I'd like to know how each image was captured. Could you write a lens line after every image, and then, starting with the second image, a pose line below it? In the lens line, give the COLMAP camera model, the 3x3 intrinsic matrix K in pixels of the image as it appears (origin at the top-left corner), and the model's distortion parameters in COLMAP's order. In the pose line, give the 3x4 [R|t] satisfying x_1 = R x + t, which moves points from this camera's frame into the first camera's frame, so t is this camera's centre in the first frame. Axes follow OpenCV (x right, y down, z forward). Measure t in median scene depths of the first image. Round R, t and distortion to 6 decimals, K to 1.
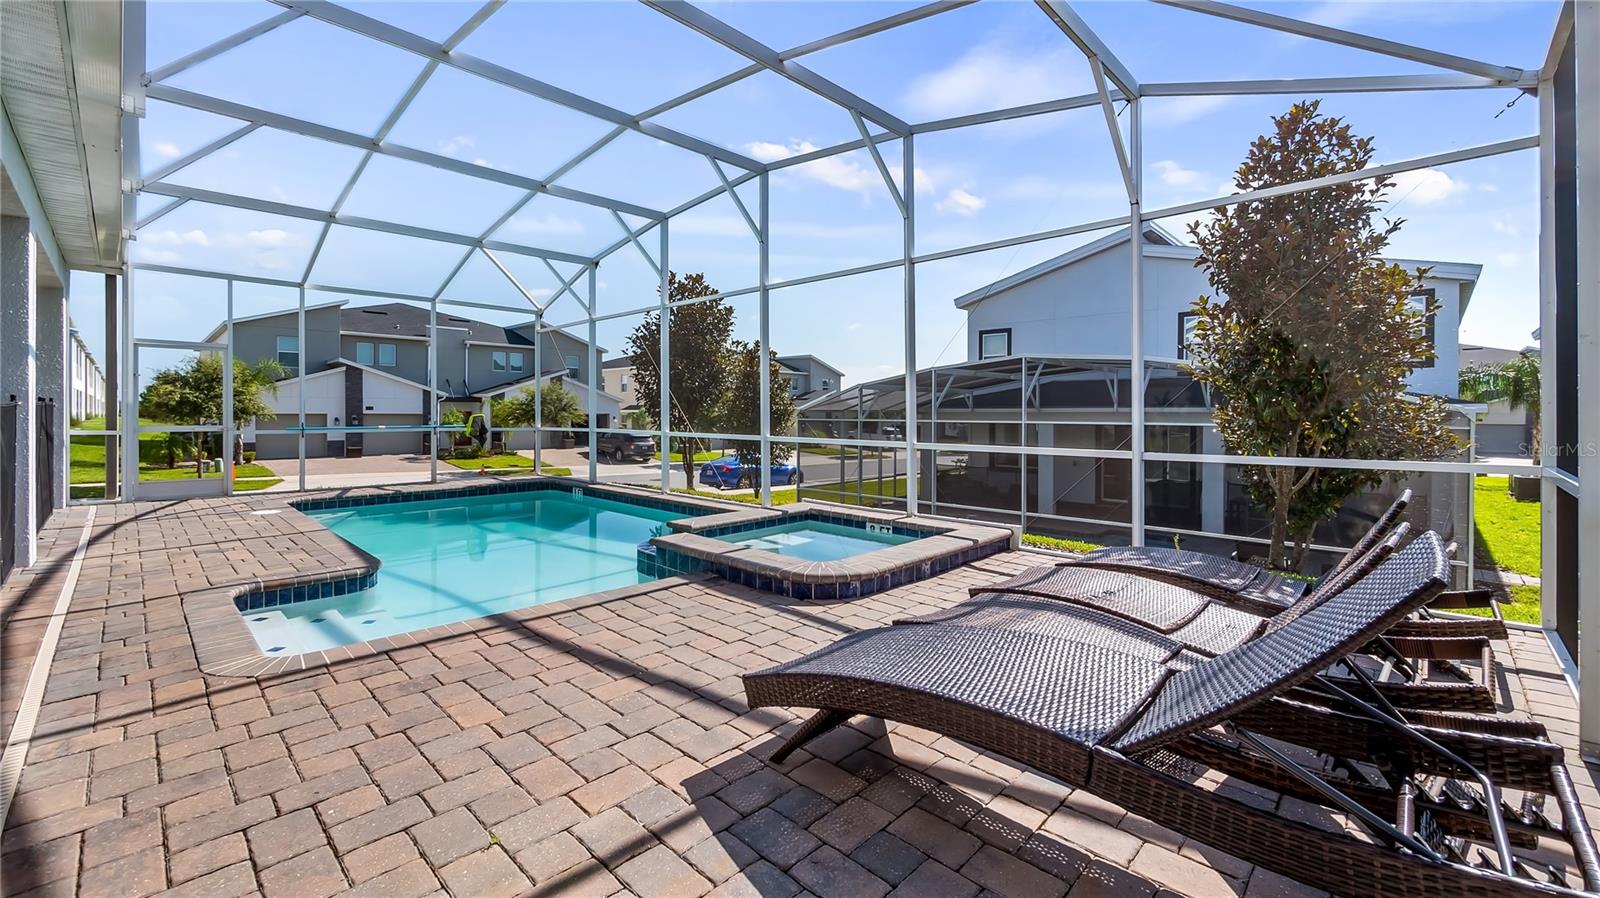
lens RADIAL K [[651.1, 0, 797.3], [0, 651.1, 446.2], [0, 0, 1]] dist [-0.000258, -0.000059]
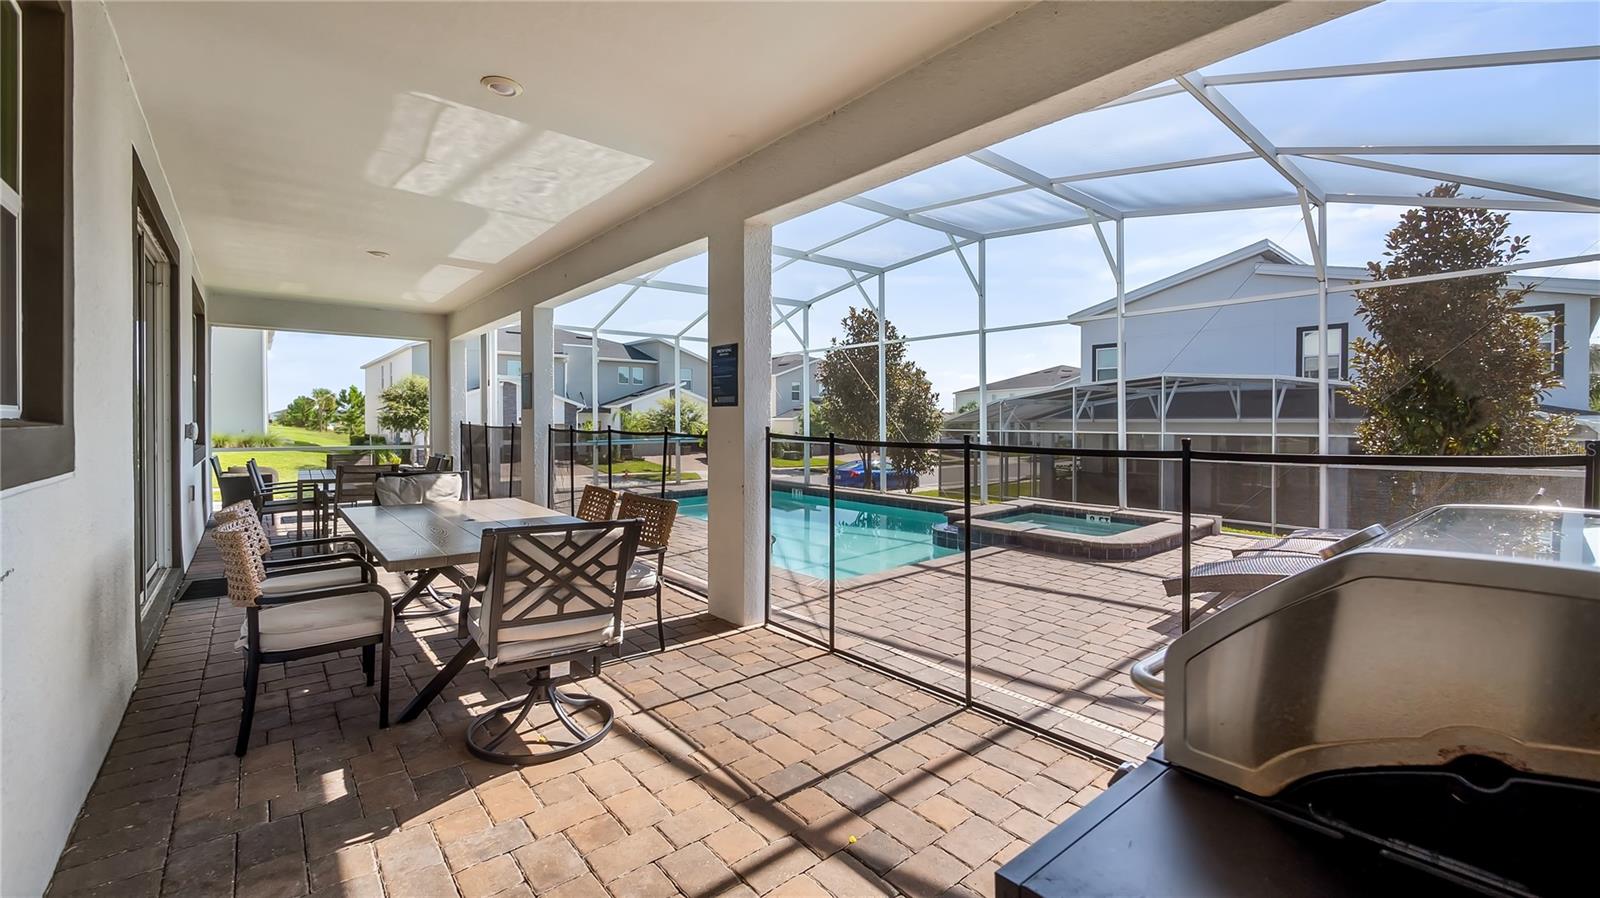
lens RADIAL K [[644.4, 0, 807.2], [0, 644.4, 451.3], [0, 0, 1]] dist [-0.000346, -0.000013]
pose [[0.995818, 0.000037, -0.091358, -0.316206], [-0.000118, 1.000000, -0.000875, -0.008112], [0.091358, 0.000882, 0.995818, -0.326832]]
